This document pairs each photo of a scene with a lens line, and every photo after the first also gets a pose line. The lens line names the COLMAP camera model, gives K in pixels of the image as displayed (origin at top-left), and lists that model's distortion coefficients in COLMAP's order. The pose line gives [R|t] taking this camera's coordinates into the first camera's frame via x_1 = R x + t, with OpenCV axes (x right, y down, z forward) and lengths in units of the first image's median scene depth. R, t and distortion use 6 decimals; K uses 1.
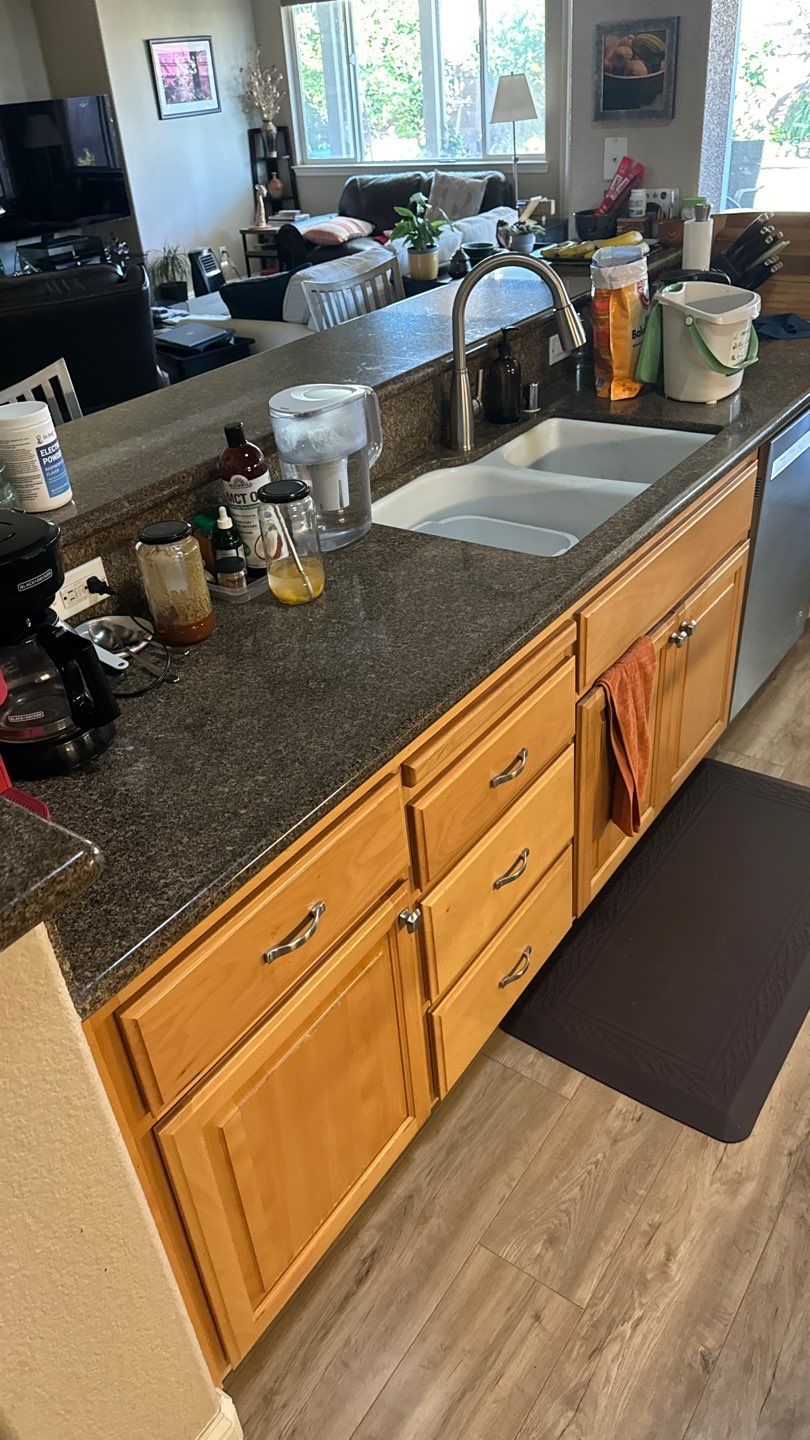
lens RADIAL K [[1012.6, 0, 403.1], [0, 1012.6, 722.2], [0, 0, 1]] dist [0.073131, -0.095525]
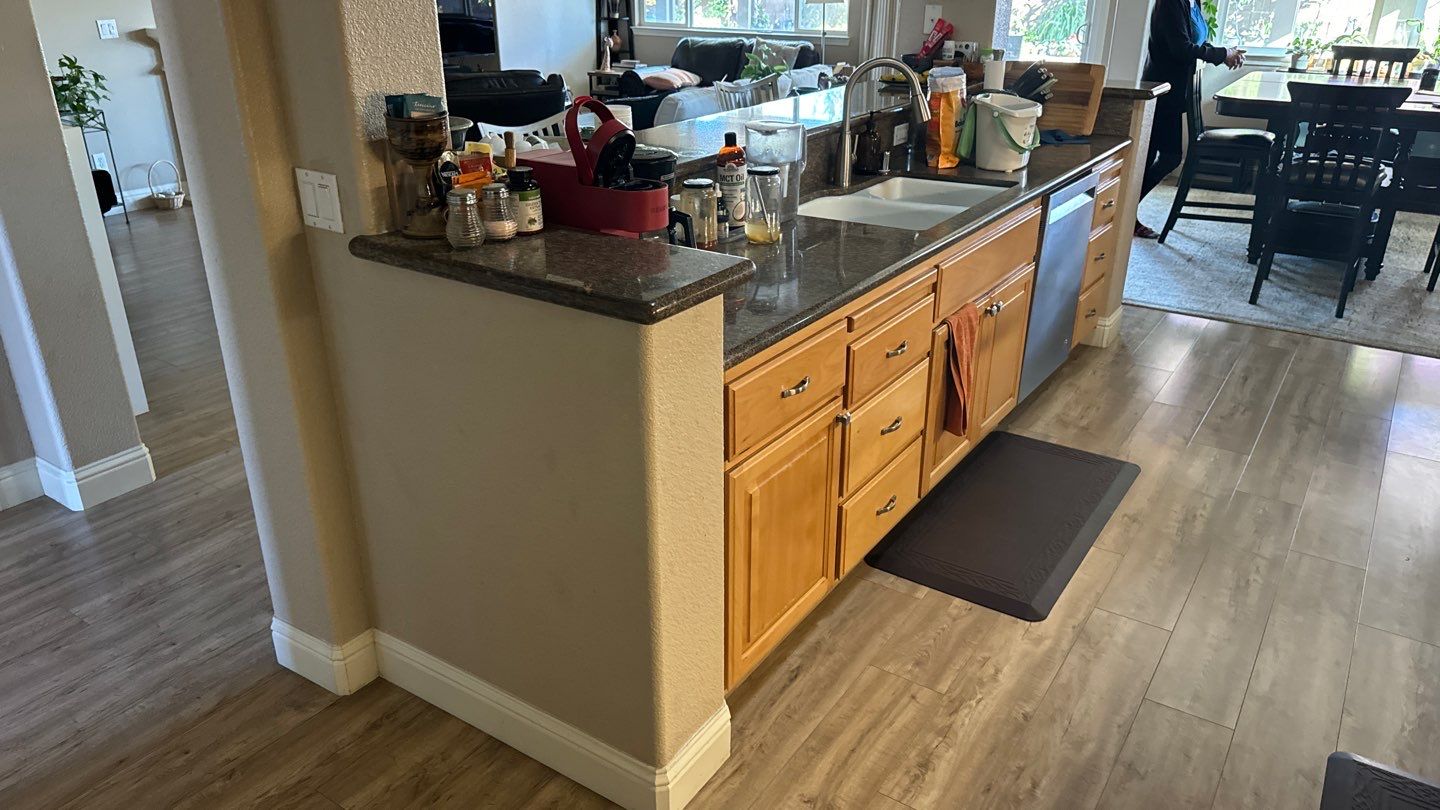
lens RADIAL K [[1012.6, 0, 718.7], [0, 1012.6, 397.7], [0, 0, 1]] dist [0.073131, -0.095525]
pose [[0.996664, 0.058289, 0.057122, -0.256194], [-0.047856, 0.984369, -0.169489, 0.398403], [-0.066109, 0.166190, 0.983875, -0.513353]]
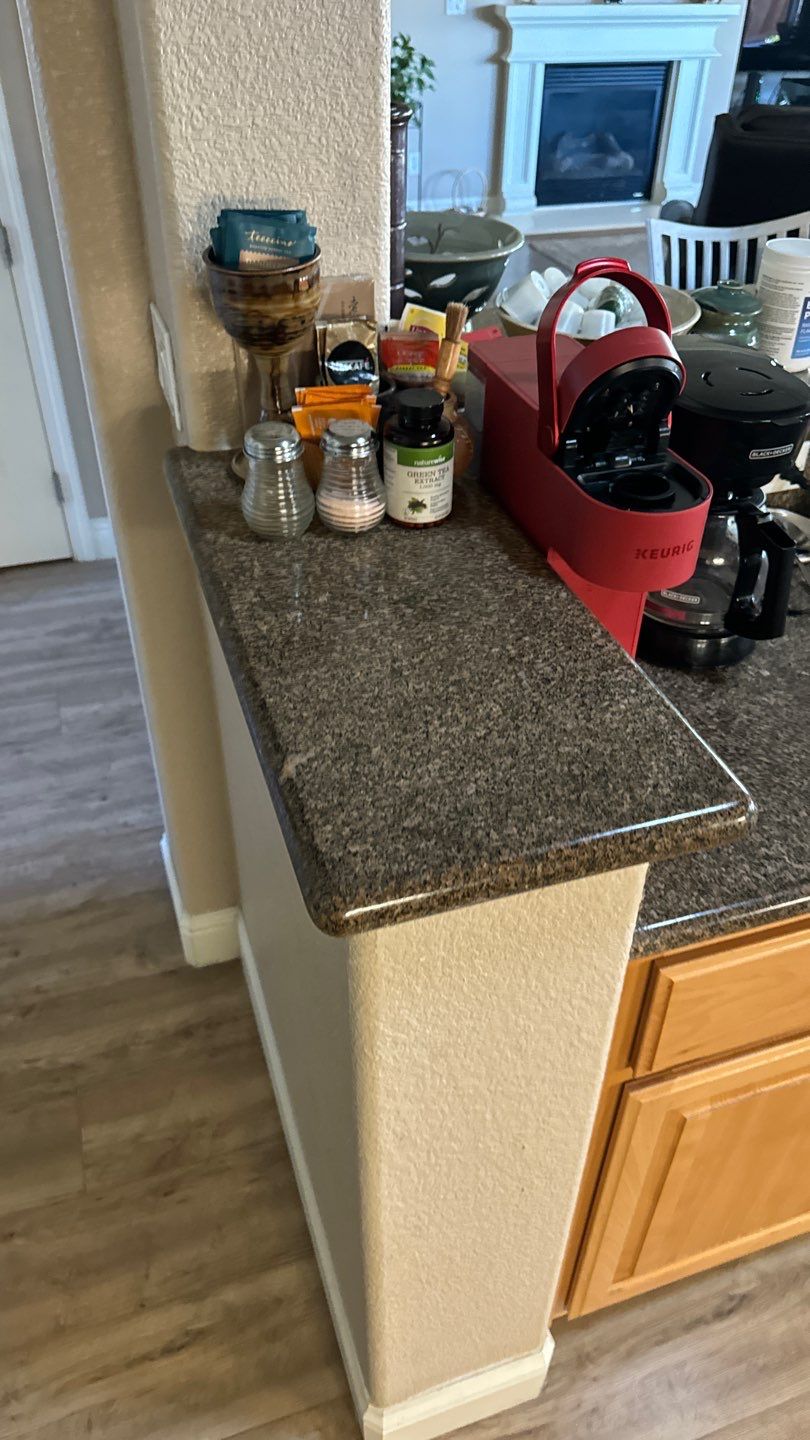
lens RADIAL K [[1012.6, 0, 404.6], [0, 1012.6, 709.3], [0, 0, 1]] dist [0.073131, -0.095525]
pose [[0.807080, 0.428647, -0.406058, -0.125942], [-0.381843, 0.903469, 0.194780, 0.001795], [0.450353, -0.002153, 0.892848, 0.084850]]
